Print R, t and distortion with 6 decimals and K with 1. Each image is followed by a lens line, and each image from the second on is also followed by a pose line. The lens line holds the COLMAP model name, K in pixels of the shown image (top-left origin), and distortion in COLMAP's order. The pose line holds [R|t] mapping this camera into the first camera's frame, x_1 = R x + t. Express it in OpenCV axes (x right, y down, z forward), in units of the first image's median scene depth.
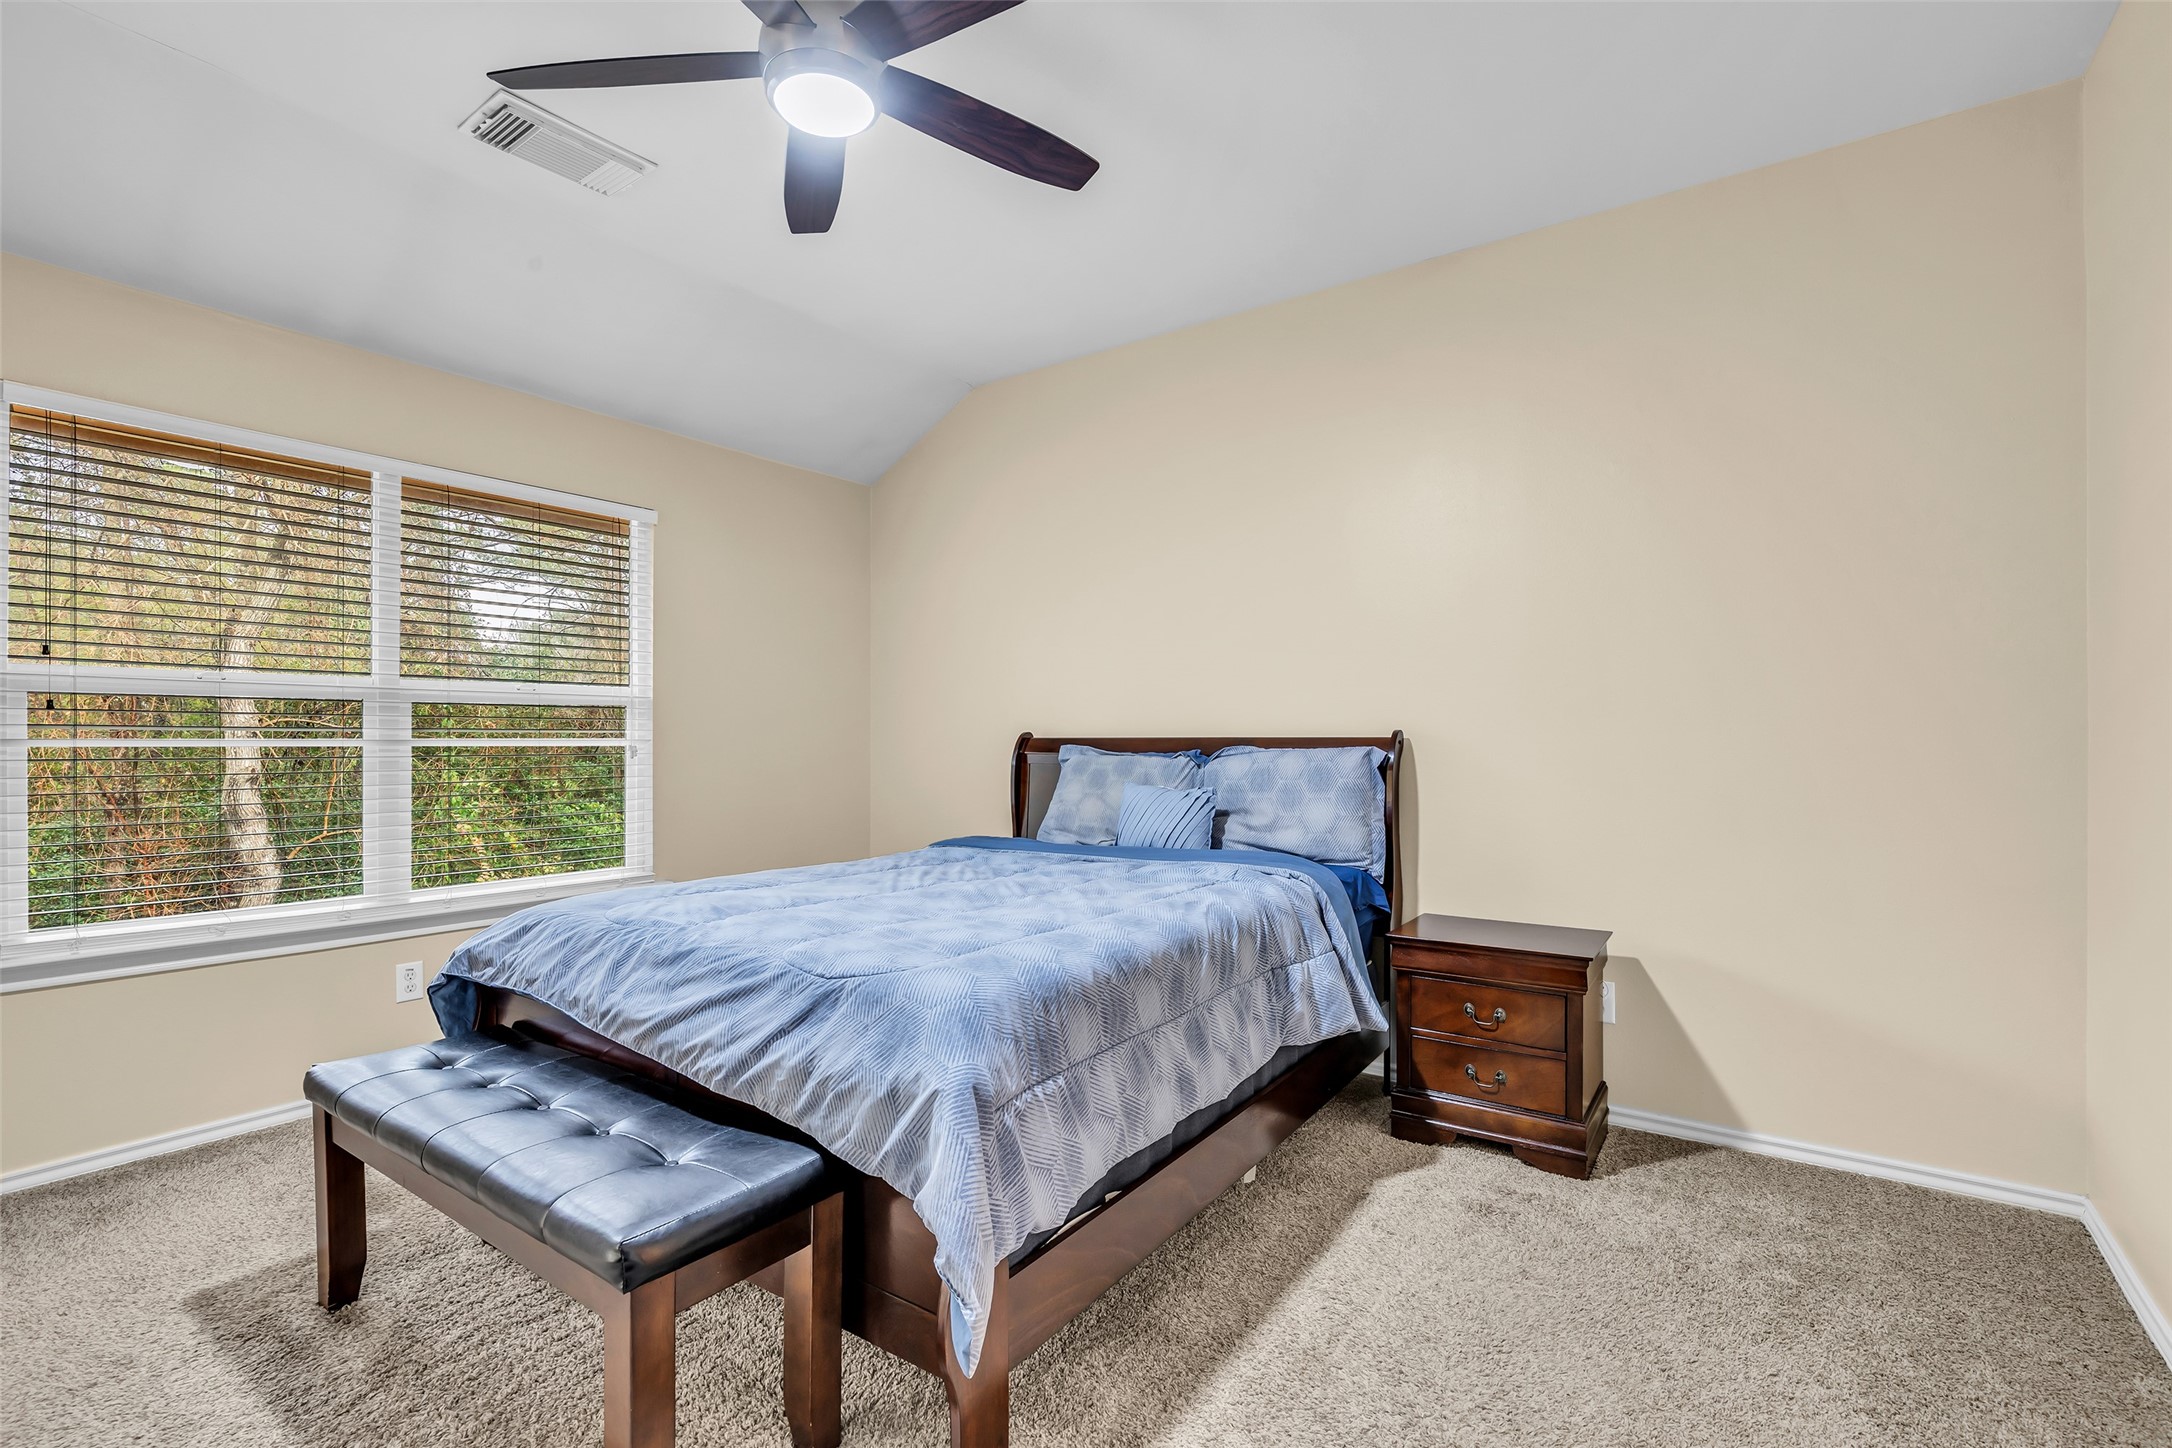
lens RADIAL K [[1003.3, 0, 1085.6], [0, 1003.3, 716.2], [0, 0, 1]] dist [-0.010968, 0.000544]
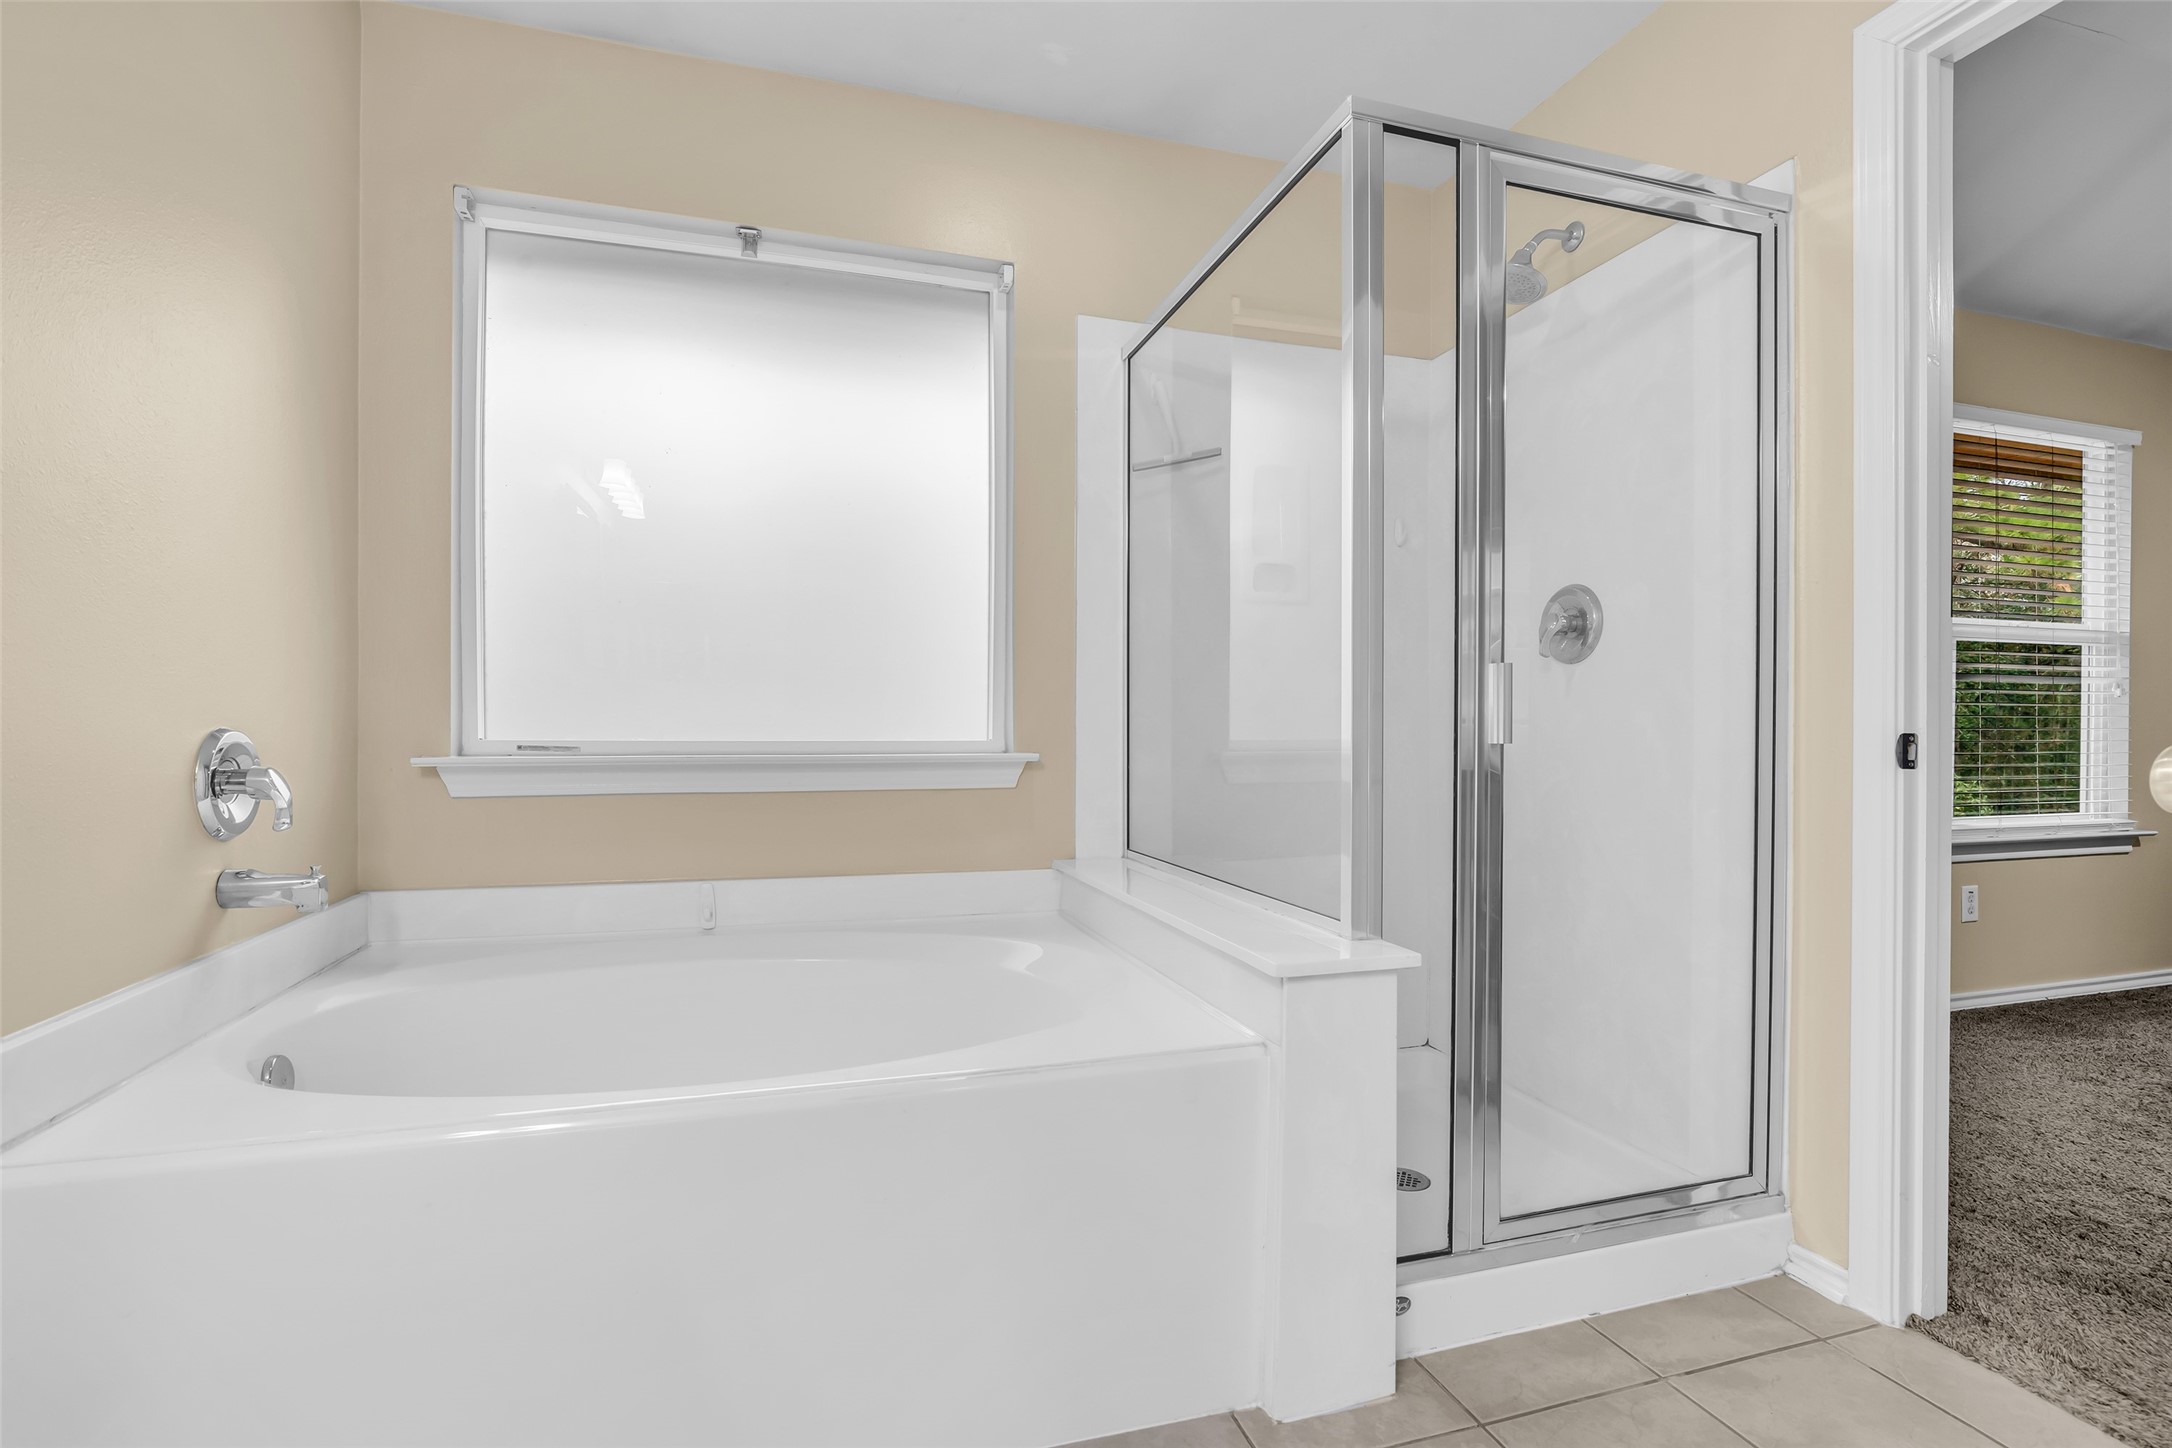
lens RADIAL K [[1003.3, 0, 1085.6], [0, 1003.3, 716.2], [0, 0, 1]] dist [-0.010968, 0.000544]
pose [[0.797204, -0.000862, -0.603709, -0.762450], [0.004606, 0.999979, 0.004654, 0.057573], [0.603692, -0.006491, 0.797191, -0.383991]]
